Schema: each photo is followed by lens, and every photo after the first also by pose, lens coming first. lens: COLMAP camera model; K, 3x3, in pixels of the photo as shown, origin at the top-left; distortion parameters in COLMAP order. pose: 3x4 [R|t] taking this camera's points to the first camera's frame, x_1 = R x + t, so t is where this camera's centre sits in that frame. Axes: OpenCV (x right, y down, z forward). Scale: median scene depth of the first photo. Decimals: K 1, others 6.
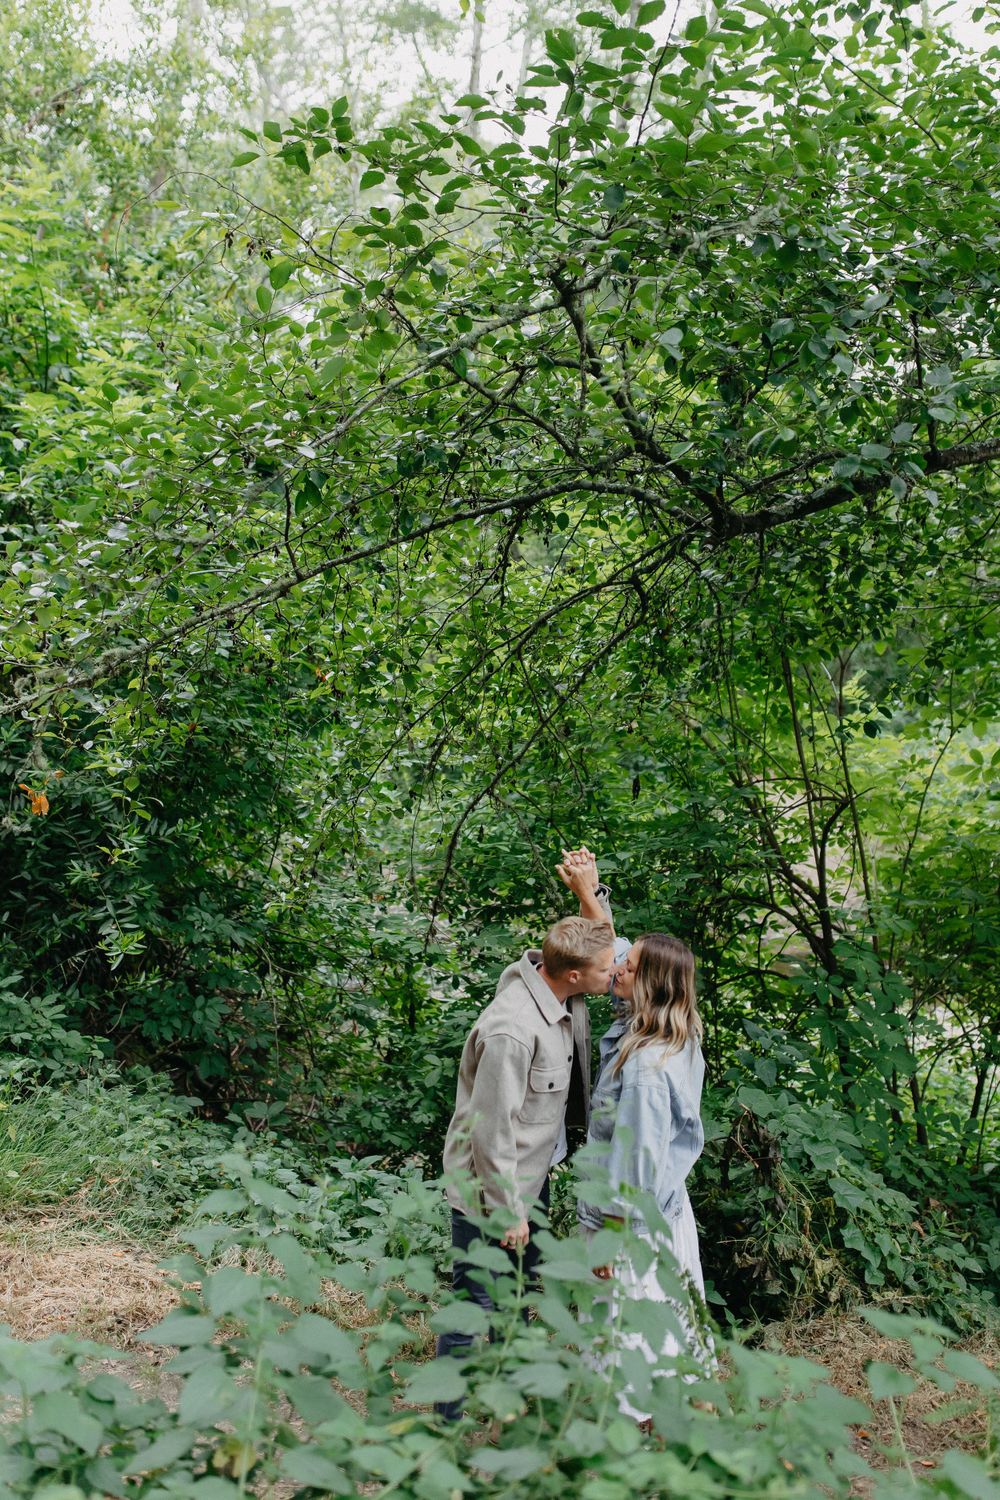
lens RADIAL K [[1729.5, 0, 468.5], [0, 1729.5, 645.8], [0, 0, 1]] dist [0.025437, -0.037277]
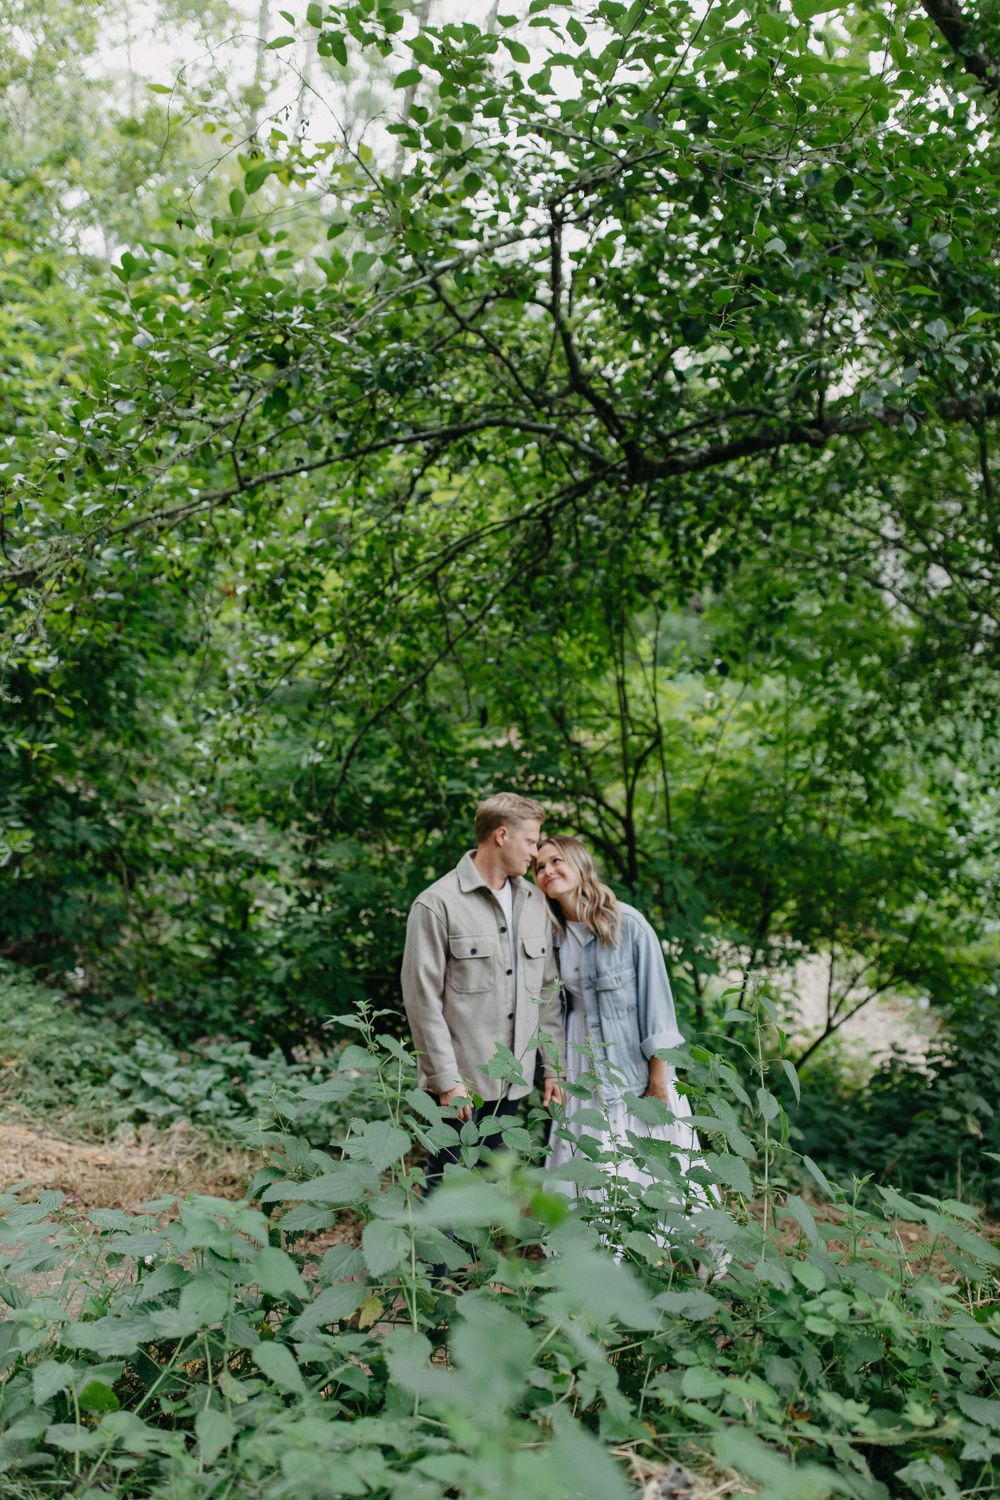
lens RADIAL K [[1523.1, 0, 498.3], [0, 1523.1, 718.7], [0, 0, 1]] dist [0.011314, -0.007377]
pose [[0.977951, 0.046011, 0.203700, -0.118363], [-0.059433, 0.996411, 0.060267, 0.031836], [-0.200196, -0.071045, 0.977177, 0.067997]]
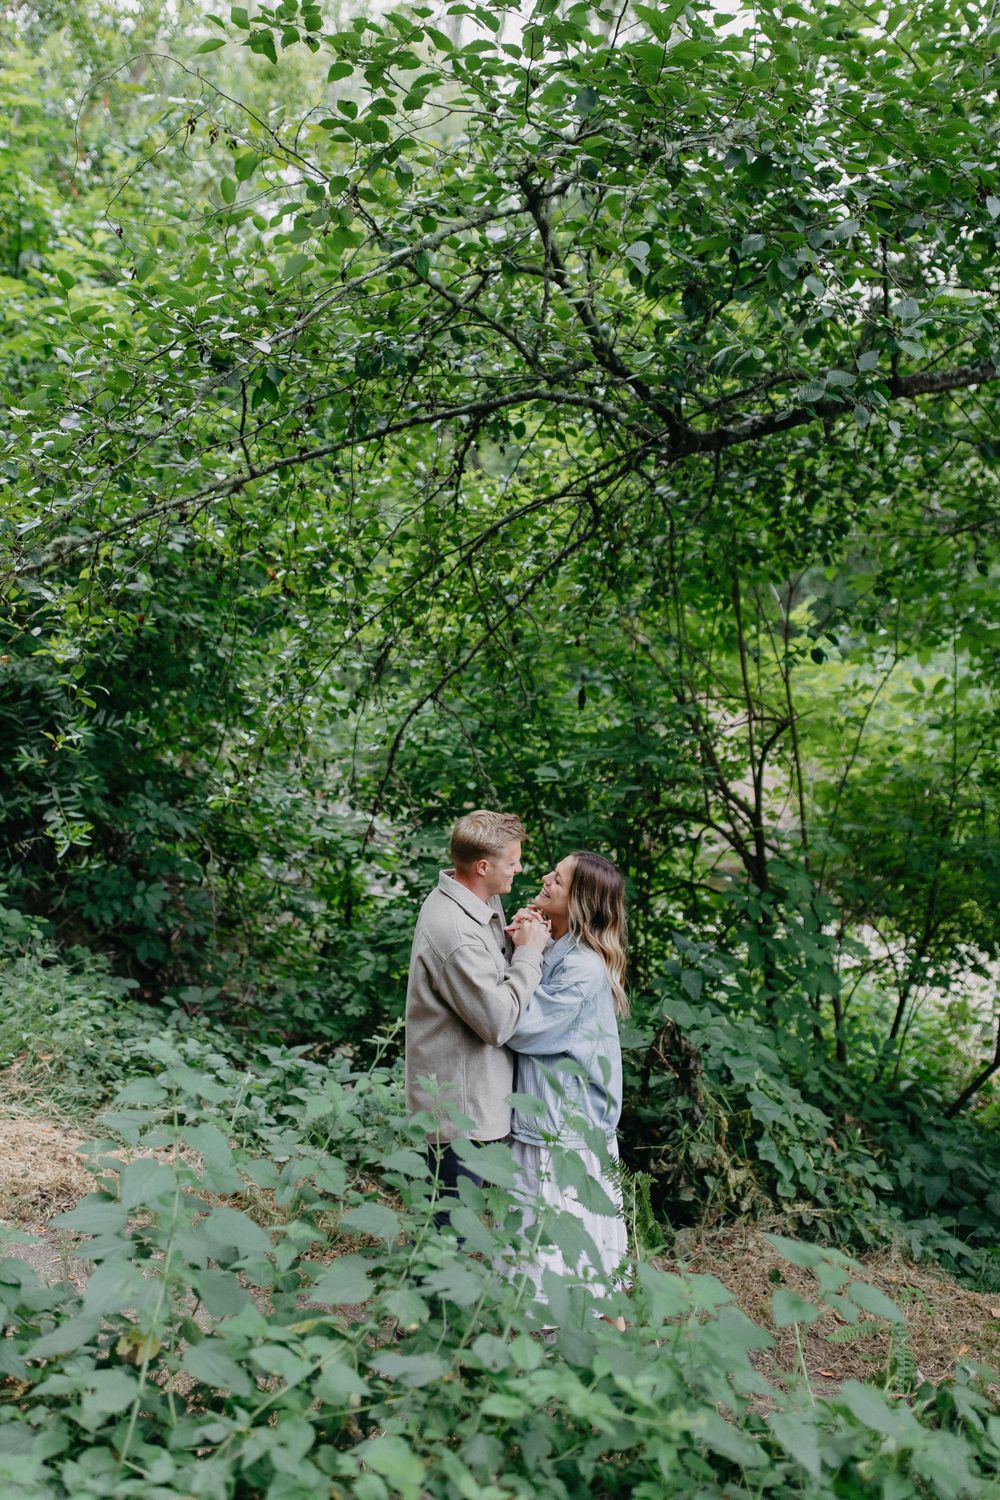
lens RADIAL K [[1693.5, 0, 413.6], [0, 1693.5, 632.4], [0, 0, 1]] dist [0.005652, 0.016114]
pose [[0.998787, 0.048930, -0.005451, 0.004497], [-0.048610, 0.997645, 0.048391, -0.000156], [0.007806, -0.048067, 0.998814, 0.018003]]
